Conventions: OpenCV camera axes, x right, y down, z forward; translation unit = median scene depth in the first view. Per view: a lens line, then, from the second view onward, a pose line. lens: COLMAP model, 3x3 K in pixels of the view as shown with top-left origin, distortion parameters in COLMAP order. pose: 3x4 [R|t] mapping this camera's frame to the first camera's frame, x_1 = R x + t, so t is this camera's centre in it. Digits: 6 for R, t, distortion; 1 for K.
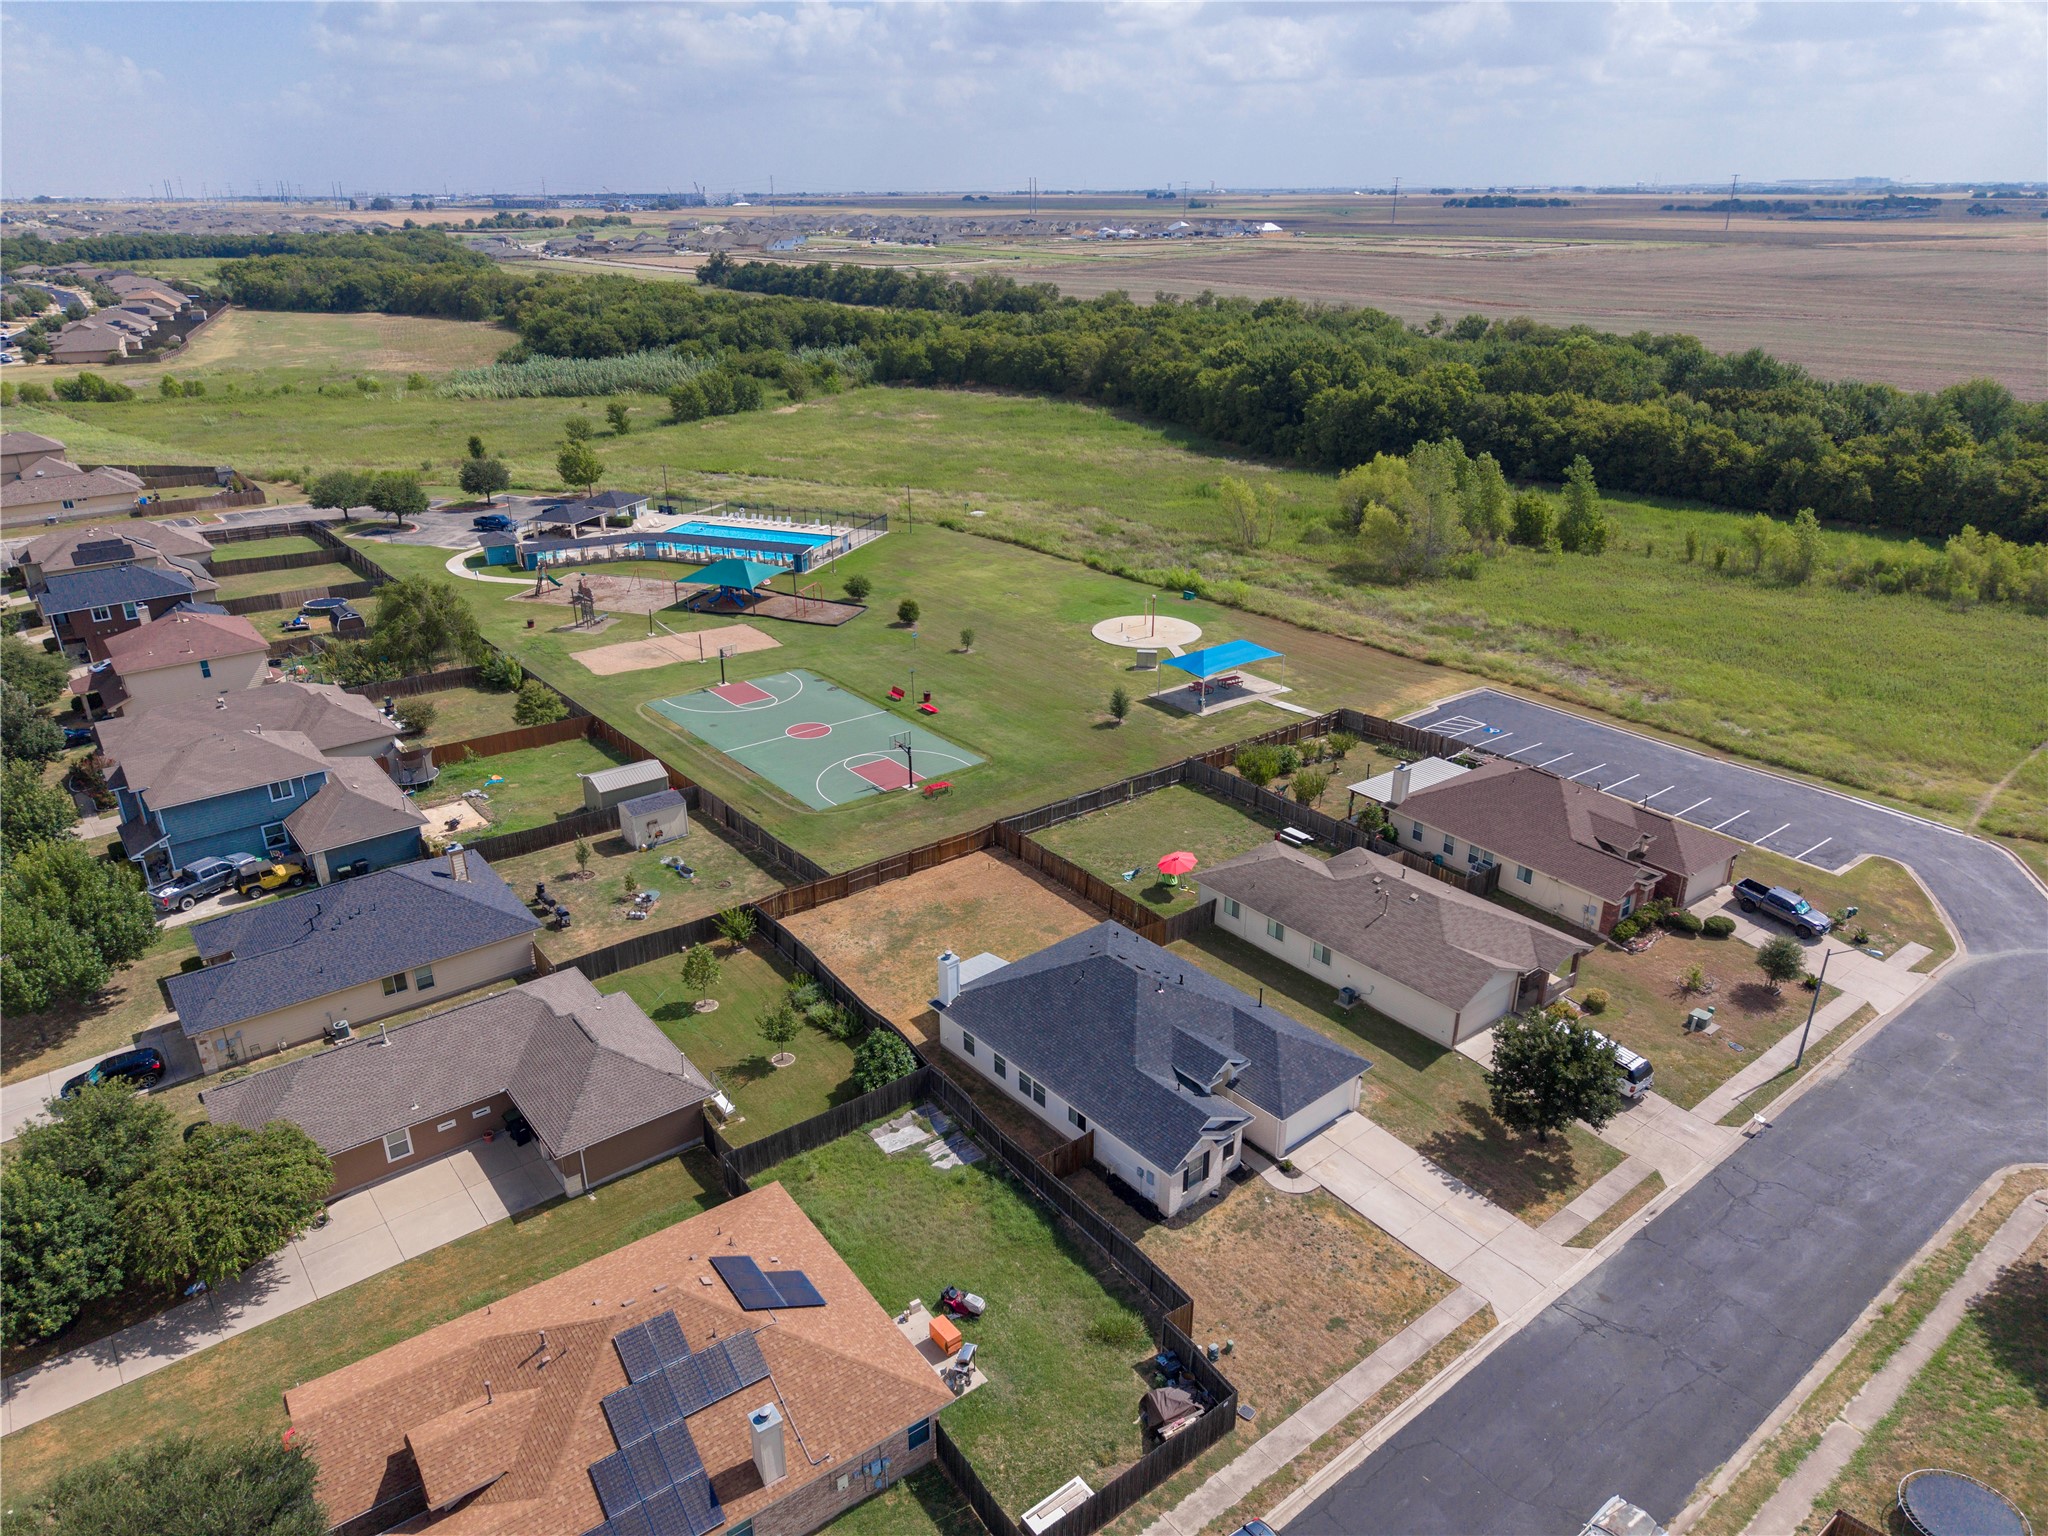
lens RADIAL K [[1383.6, 0, 1013.8], [0, 1383.6, 767.8], [0, 0, 1]] dist [0.019650, -0.020851]
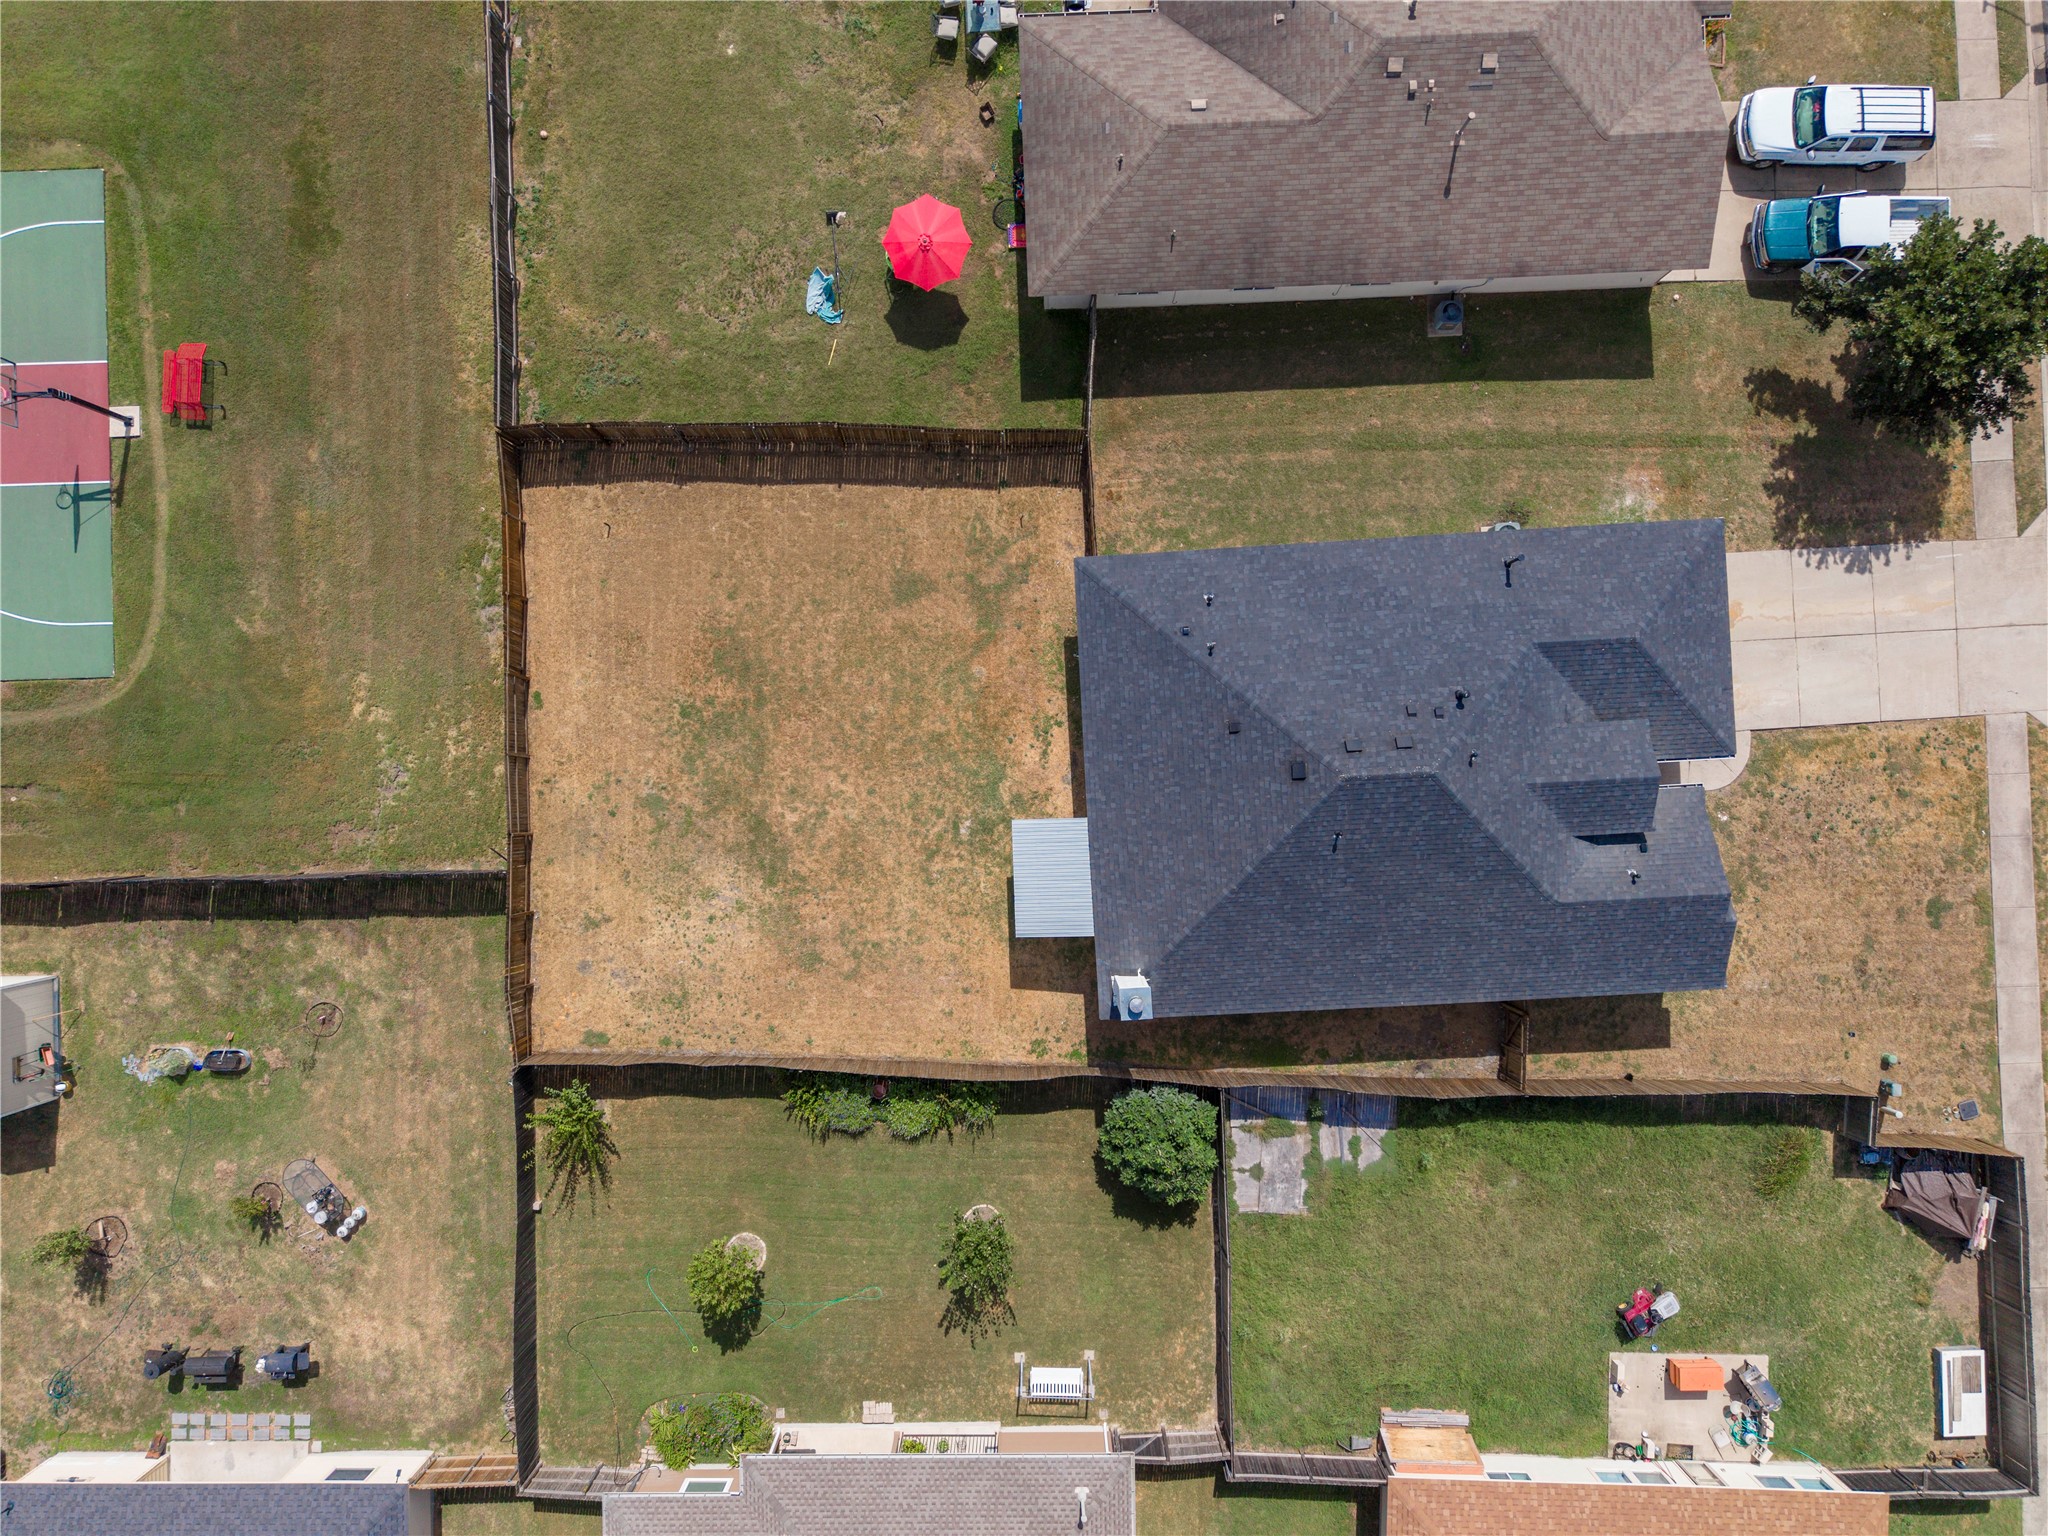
lens RADIAL K [[1383.6, 0, 1013.8], [0, 1383.6, 767.8], [0, 0, 1]] dist [0.019650, -0.020851]
pose [[0.595929, -0.803037, -0.000166, -0.001122], [0.322775, 0.239340, 0.915714, -0.125193], [-0.735313, -0.545754, 0.401831, 0.292548]]
